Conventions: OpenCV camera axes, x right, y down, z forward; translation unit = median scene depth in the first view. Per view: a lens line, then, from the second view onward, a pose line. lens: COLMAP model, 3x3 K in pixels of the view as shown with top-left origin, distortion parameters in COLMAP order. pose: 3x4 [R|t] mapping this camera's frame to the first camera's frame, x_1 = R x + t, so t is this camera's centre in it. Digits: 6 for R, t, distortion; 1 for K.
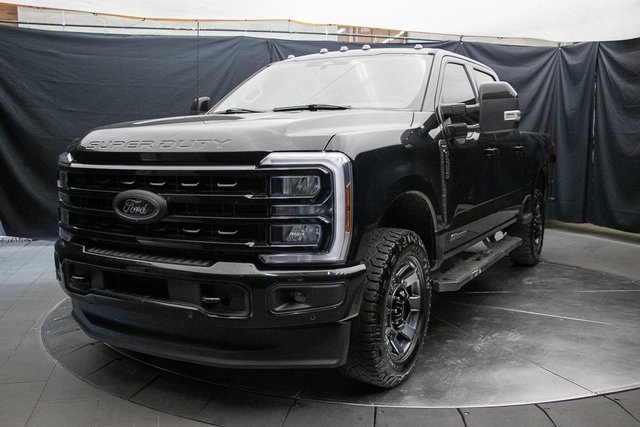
lens RADIAL K [[628.2, 0, 321.7], [0, 628.2, 228.5], [0, 0, 1]] dist [-0.104215, 0.153137]
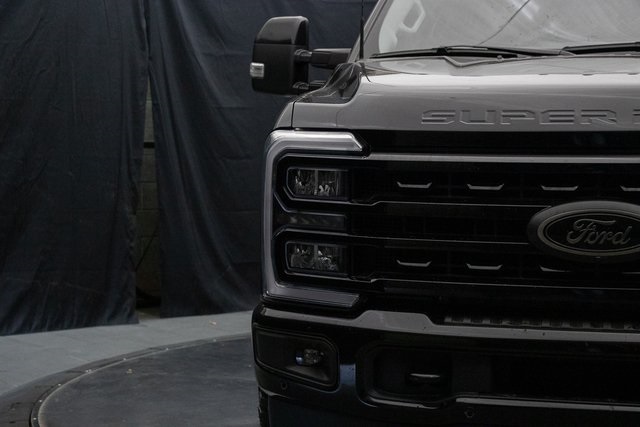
lens RADIAL K [[1443.6, 0, 320.0], [0, 1443.6, 213.5], [0, 0, 1]] dist [0.298337, 0.091915]
pose [[0.938729, -0.019316, 0.344114, -0.792458], [0.040015, 0.997784, -0.053152, 0.006114], [-0.342325, 0.063665, 0.937422, -0.089442]]
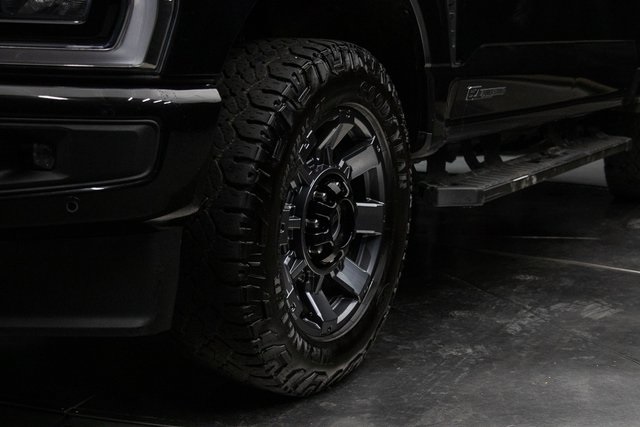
lens RADIAL K [[1018.4, 0, 307.3], [0, 1018.4, 225.1], [0, 0, 1]] dist [0.028335, 0.780845]
pose [[0.999545, 0.030071, -0.002525, 0.107199], [-0.029882, 0.997975, 0.056158, 0.087138], [0.004208, -0.056057, 0.998419, 0.266957]]
